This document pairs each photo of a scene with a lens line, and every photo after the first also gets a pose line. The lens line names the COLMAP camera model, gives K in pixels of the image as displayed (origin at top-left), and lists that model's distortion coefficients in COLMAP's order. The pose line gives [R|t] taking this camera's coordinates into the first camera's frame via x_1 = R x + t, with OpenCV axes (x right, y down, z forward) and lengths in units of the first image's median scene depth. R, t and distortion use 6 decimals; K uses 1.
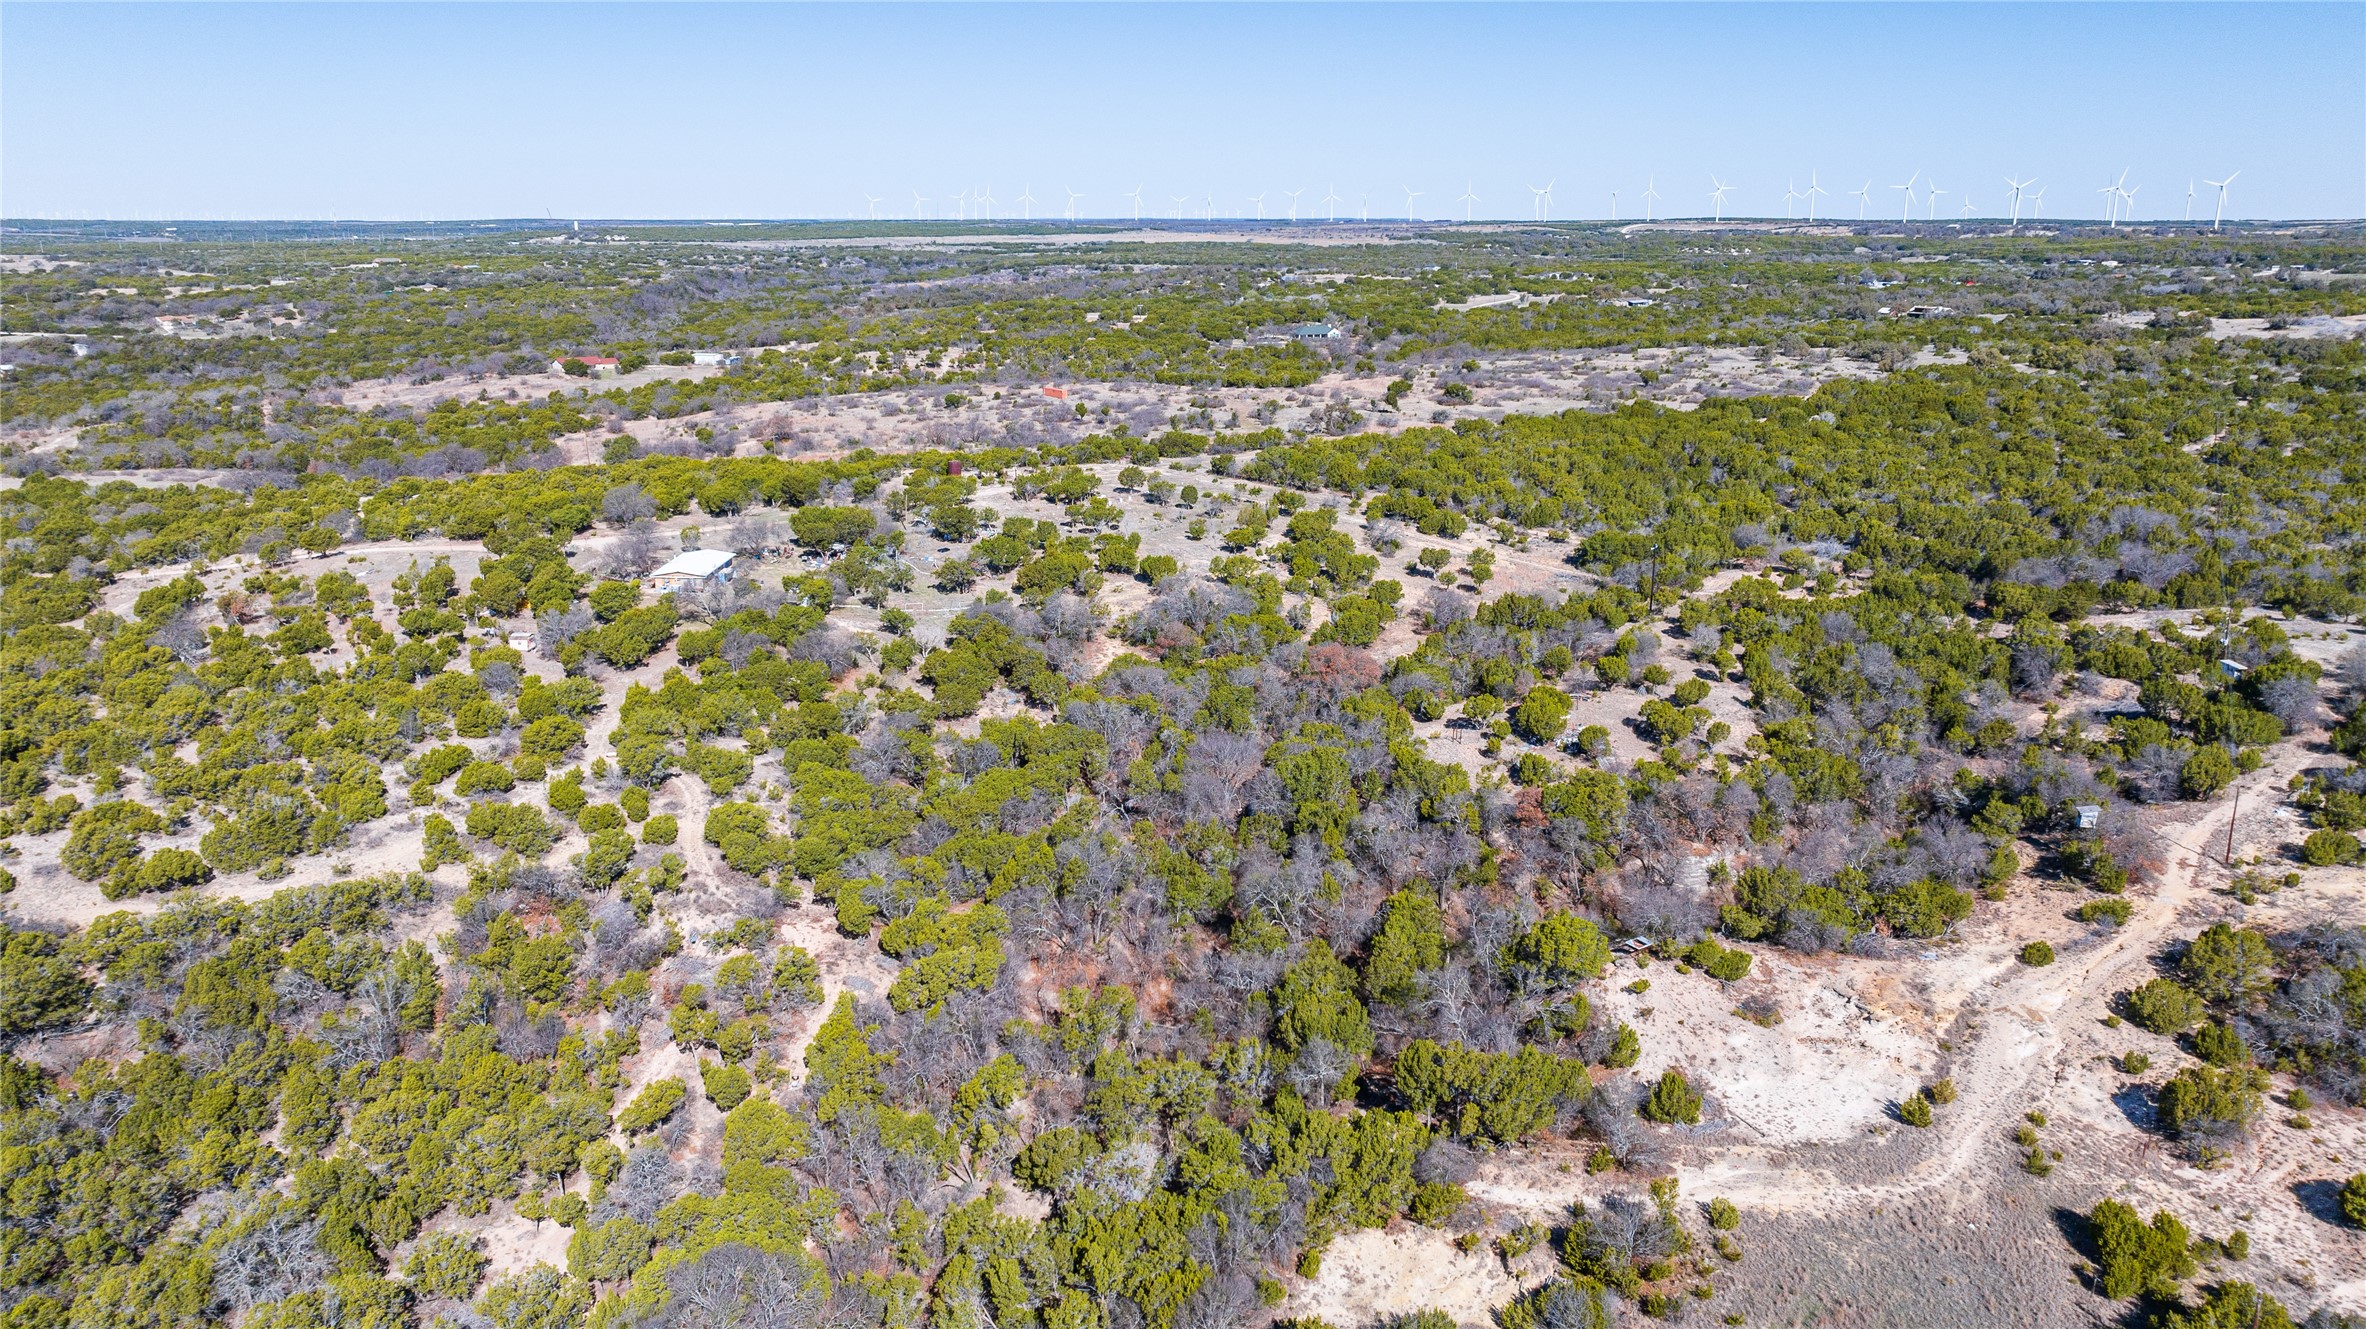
lens RADIAL K [[1678.9, 0, 1175.6], [0, 1678.9, 661.3], [0, 0, 1]] dist [-0.016988, 0.003404]
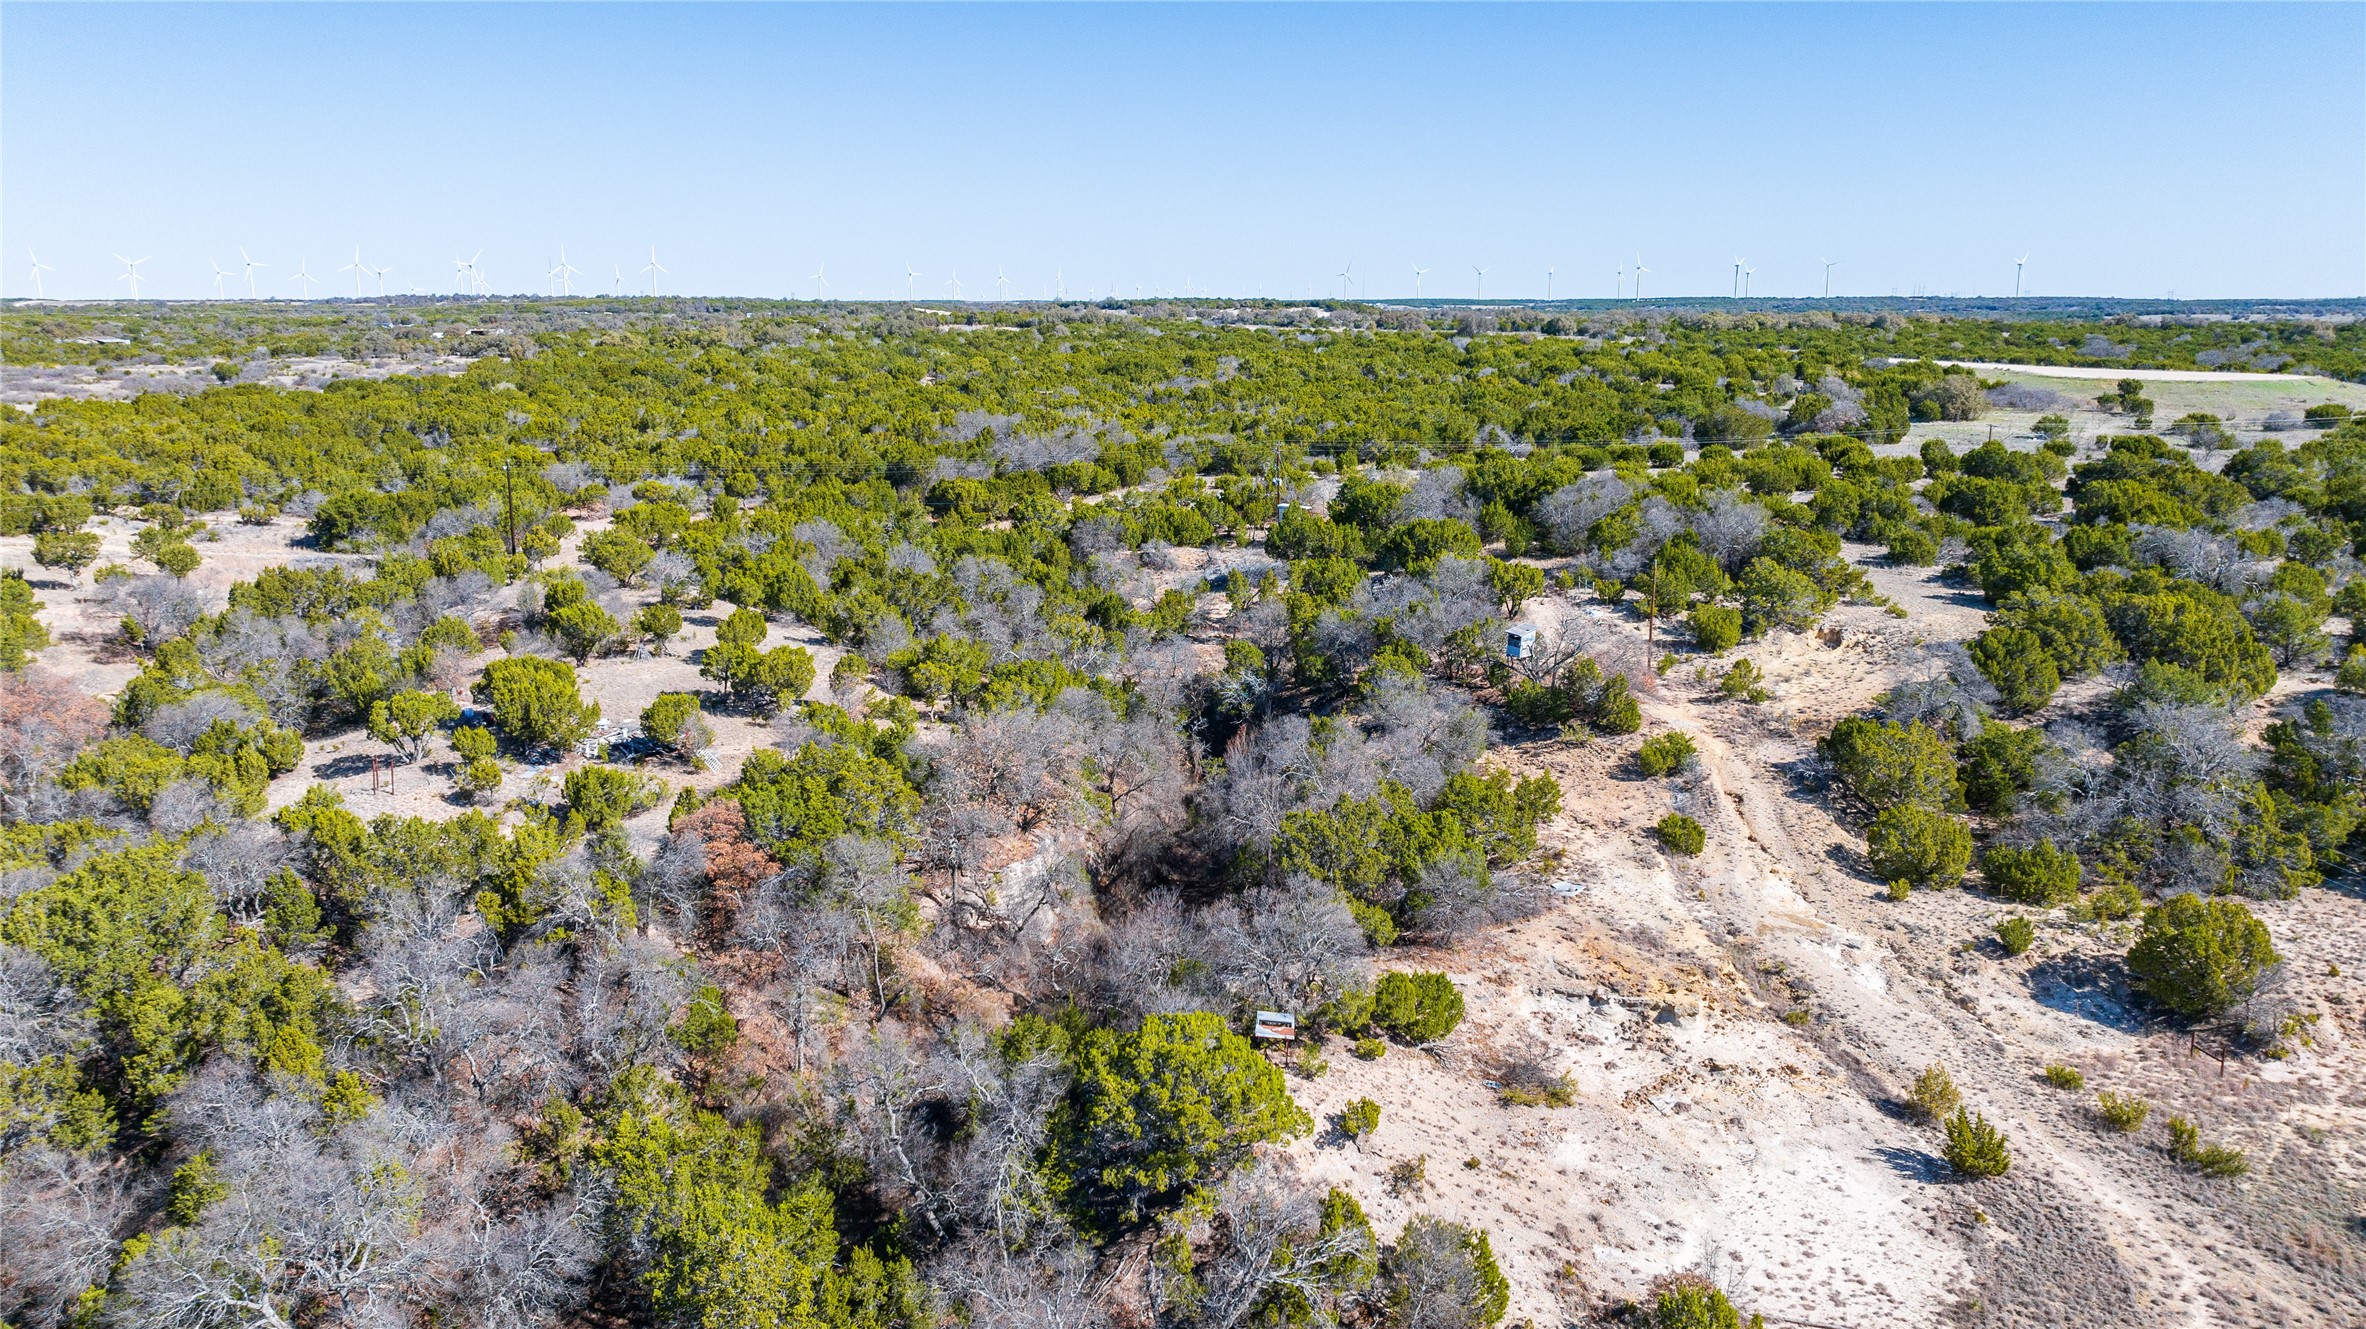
lens RADIAL K [[1678.9, 0, 1175.6], [0, 1678.9, 661.3], [0, 0, 1]] dist [-0.016988, 0.003404]
pose [[0.643144, -0.149607, 0.750988, -0.031640], [0.198760, 0.979730, 0.024958, 0.040224], [-0.739500, 0.133214, 0.659844, 0.476751]]
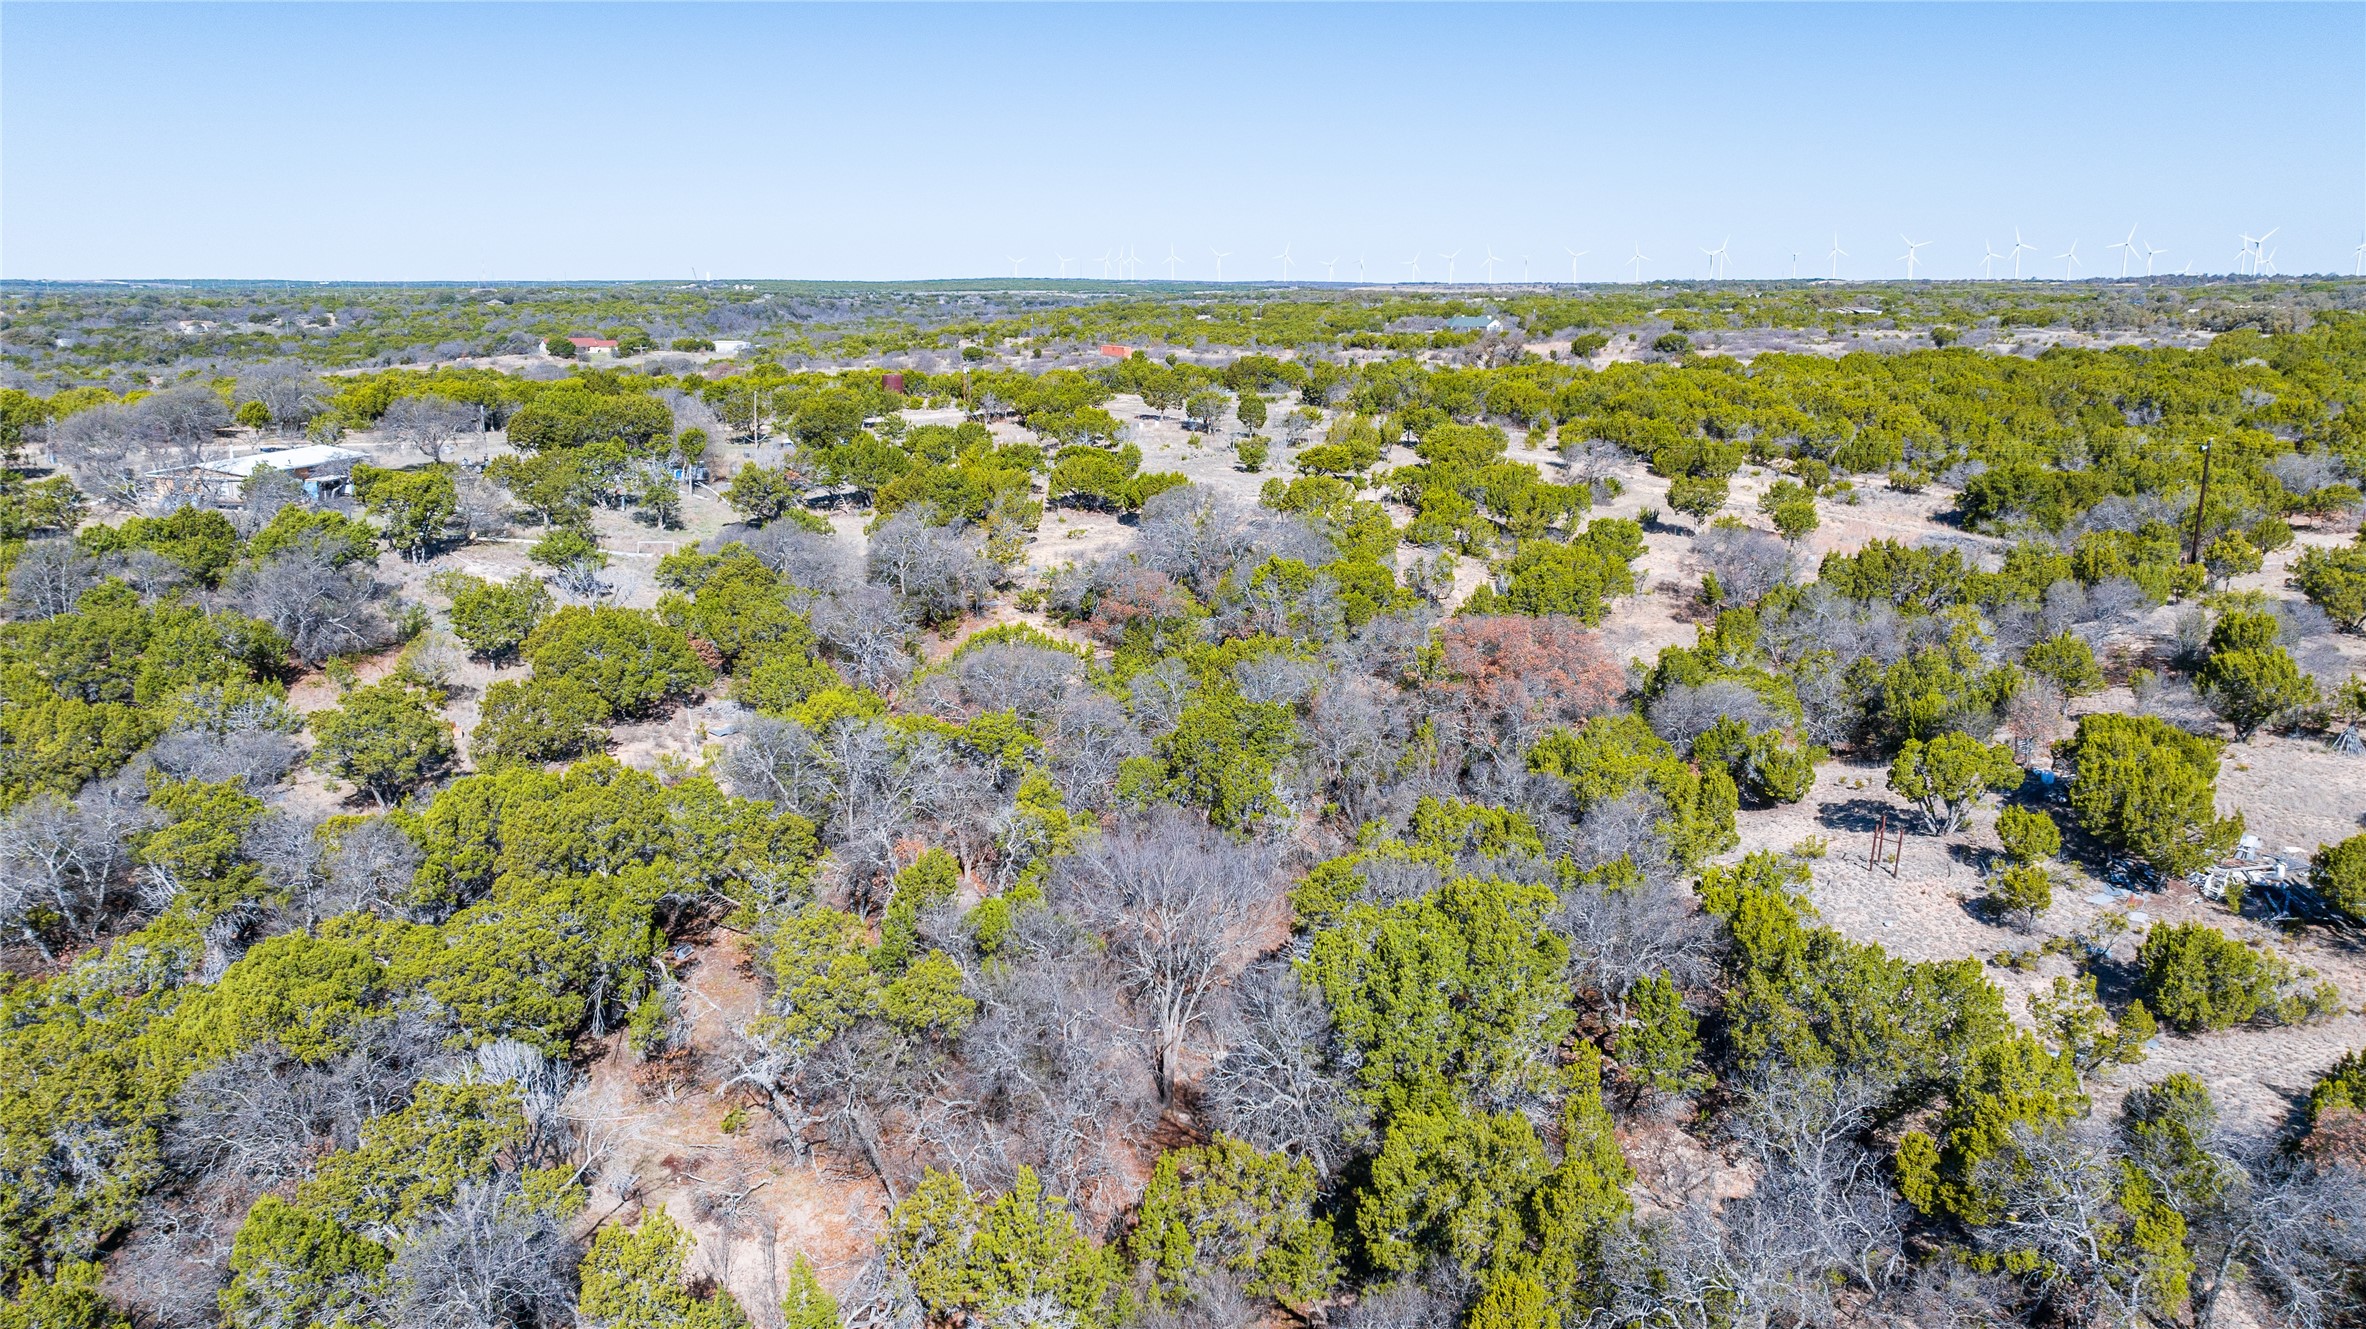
lens RADIAL K [[1676.6, 0, 1215.2], [0, 1676.6, 662.7], [0, 0, 1]] dist [-0.067919, 0.081403]
pose [[0.997540, 0.027994, -0.064272, 0.051005], [-0.031160, 0.998323, -0.048796, 0.024577], [0.062798, 0.050679, 0.996739, 0.602937]]
